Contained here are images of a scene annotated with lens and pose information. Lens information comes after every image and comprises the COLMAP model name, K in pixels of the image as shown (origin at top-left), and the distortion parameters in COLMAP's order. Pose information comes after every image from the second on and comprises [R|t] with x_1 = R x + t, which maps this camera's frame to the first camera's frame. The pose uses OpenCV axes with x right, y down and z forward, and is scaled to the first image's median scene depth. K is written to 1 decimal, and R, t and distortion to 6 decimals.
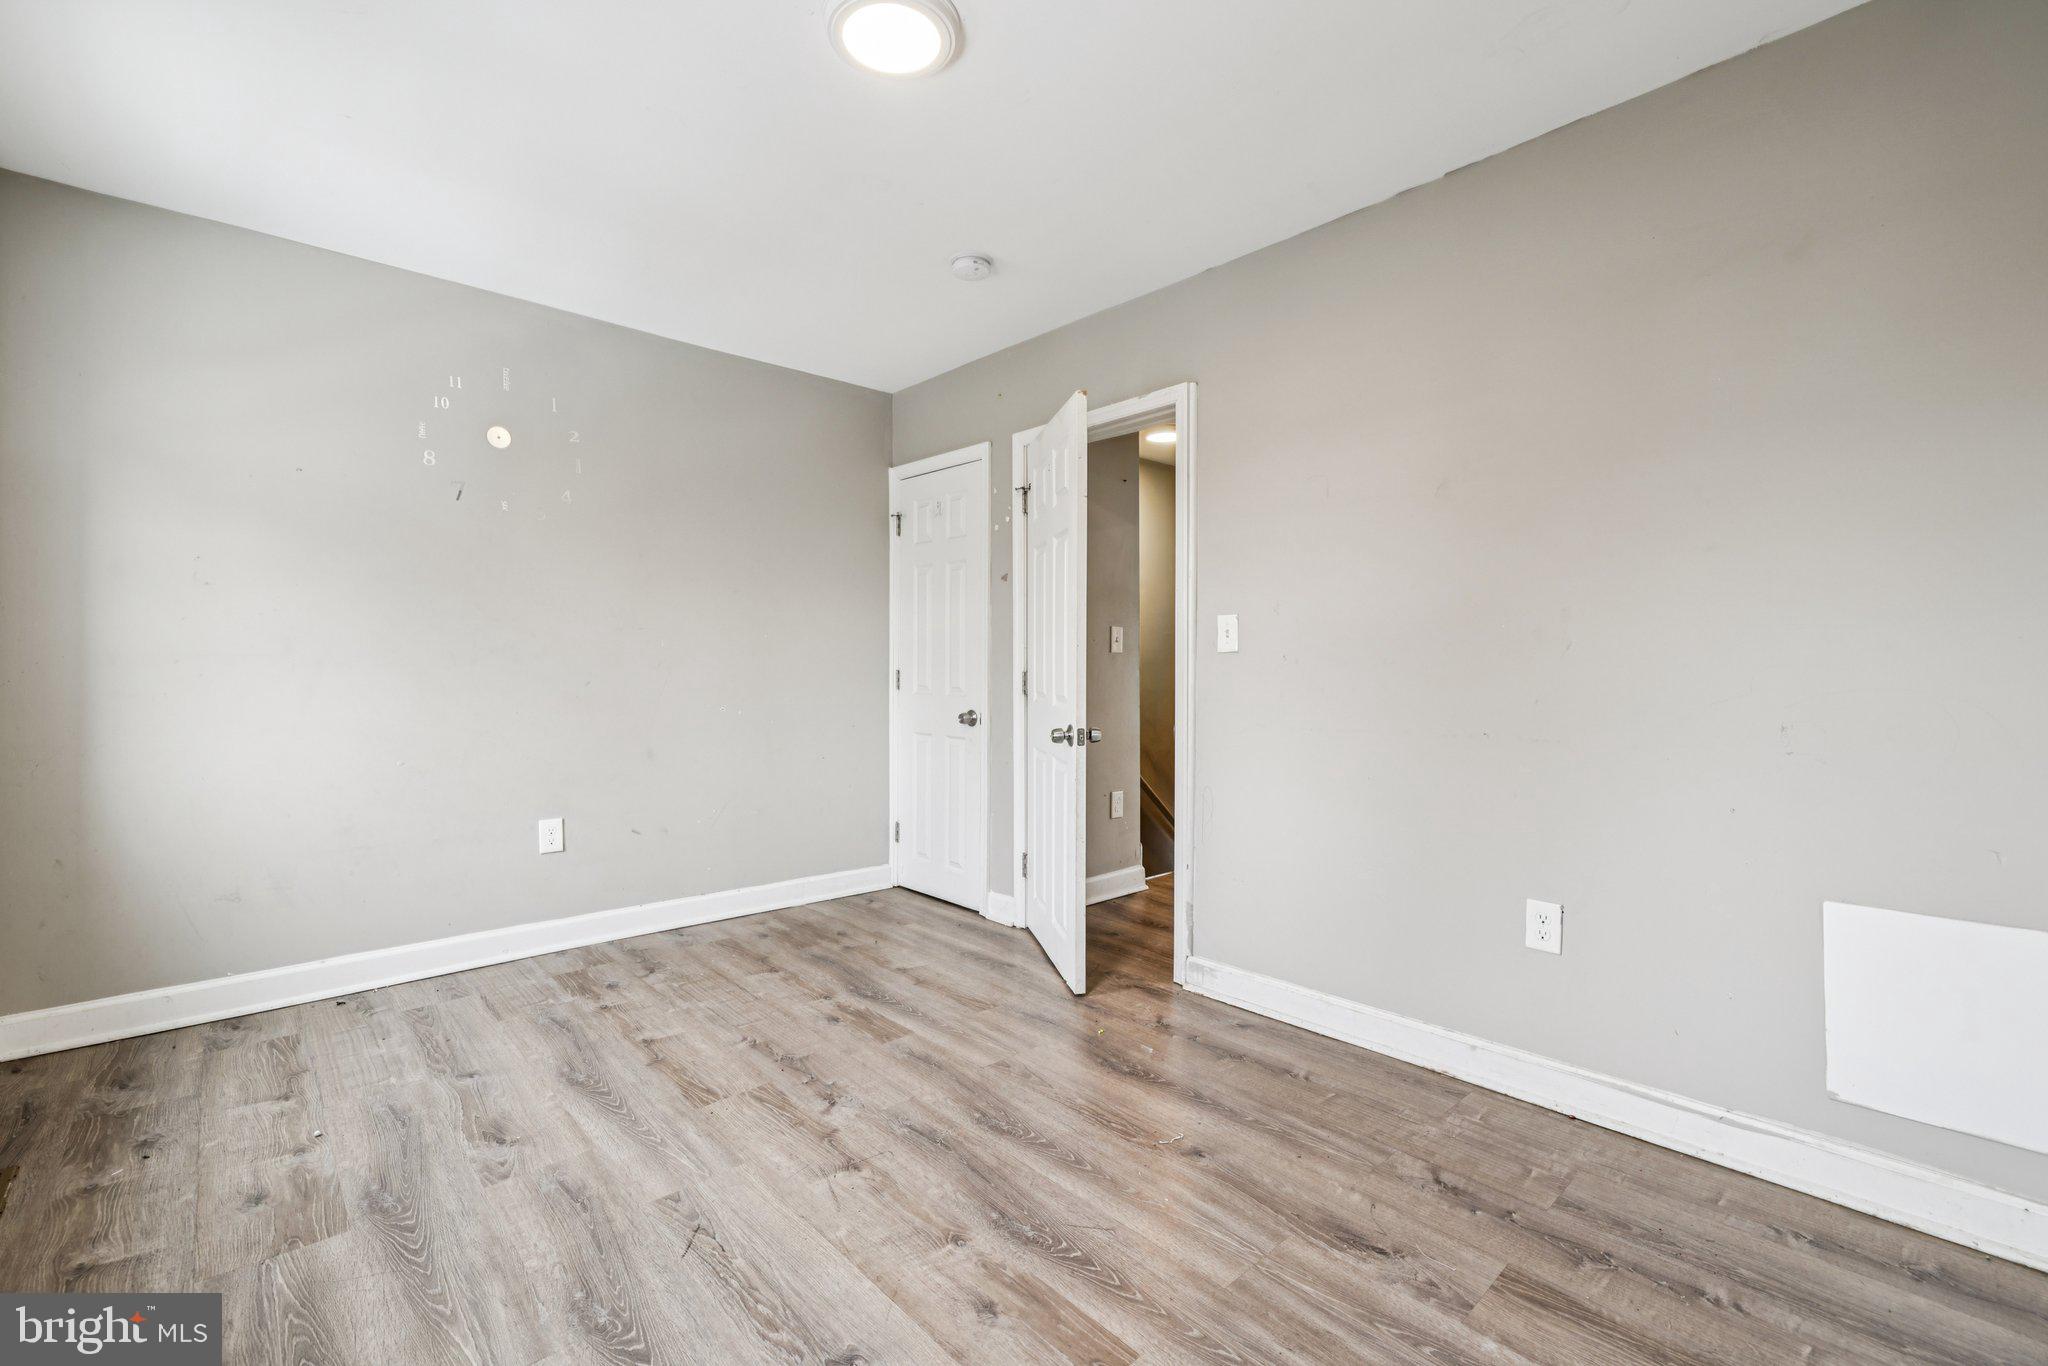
lens RADIAL K [[875.2, 0, 1017.3], [0, 875.2, 677.6], [0, 0, 1]] dist [0.000893, 0.000437]
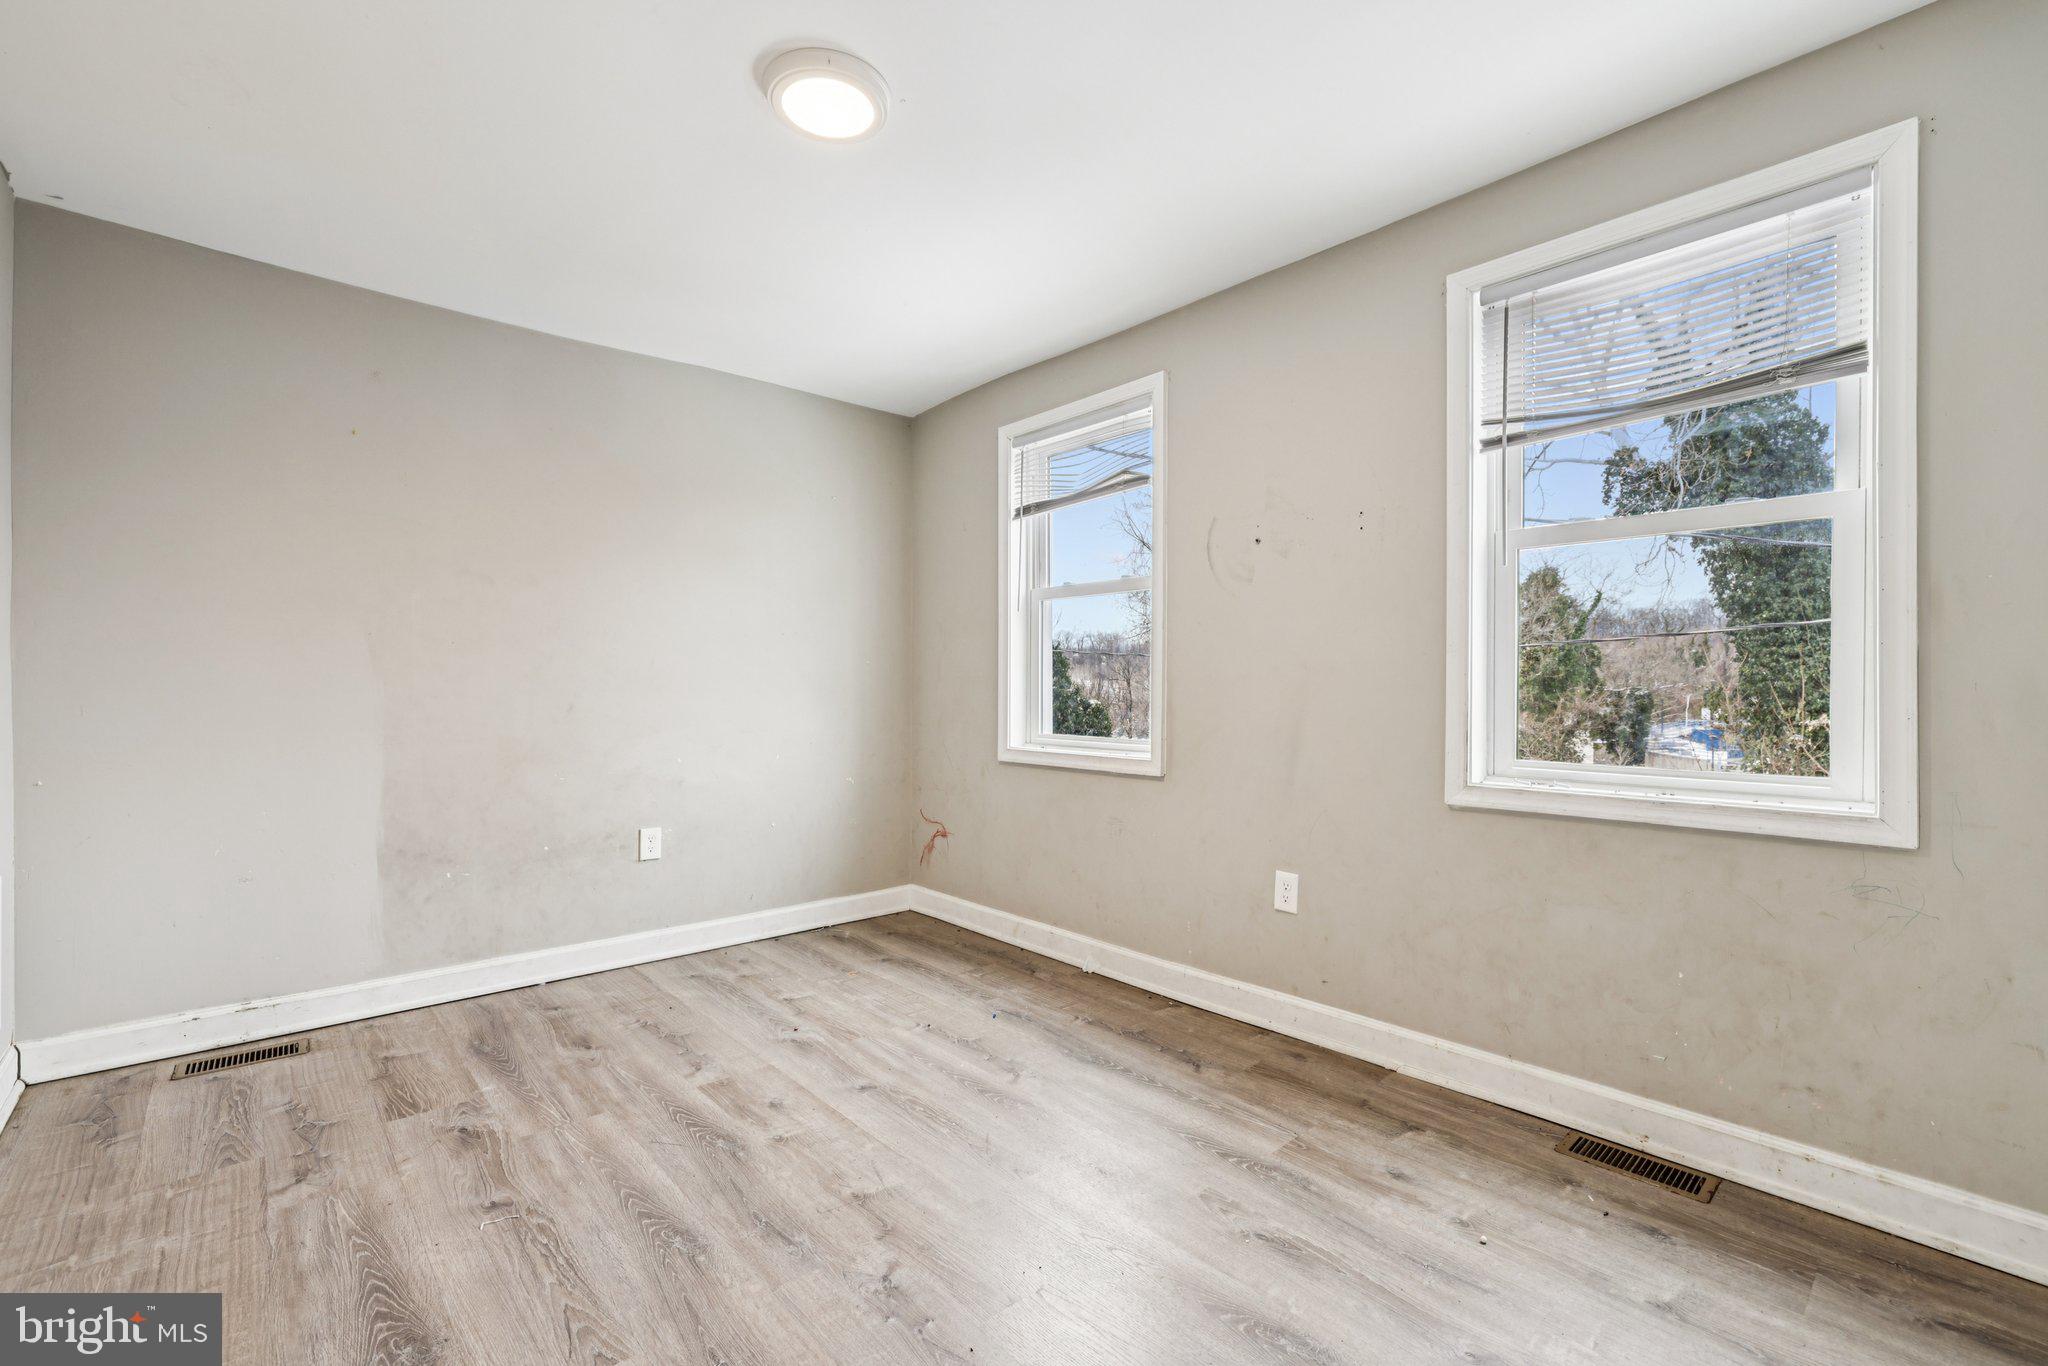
lens RADIAL K [[869.0, 0, 1016.3], [0, 869.0, 687.6], [0, 0, 1]] dist [-0.001083, 0.000267]
pose [[-0.999841, -0.006213, 0.016720, -0.390686], [-0.006180, 0.999979, 0.001991, -0.018966], [-0.016732, 0.001887, -0.999858, 2.046219]]
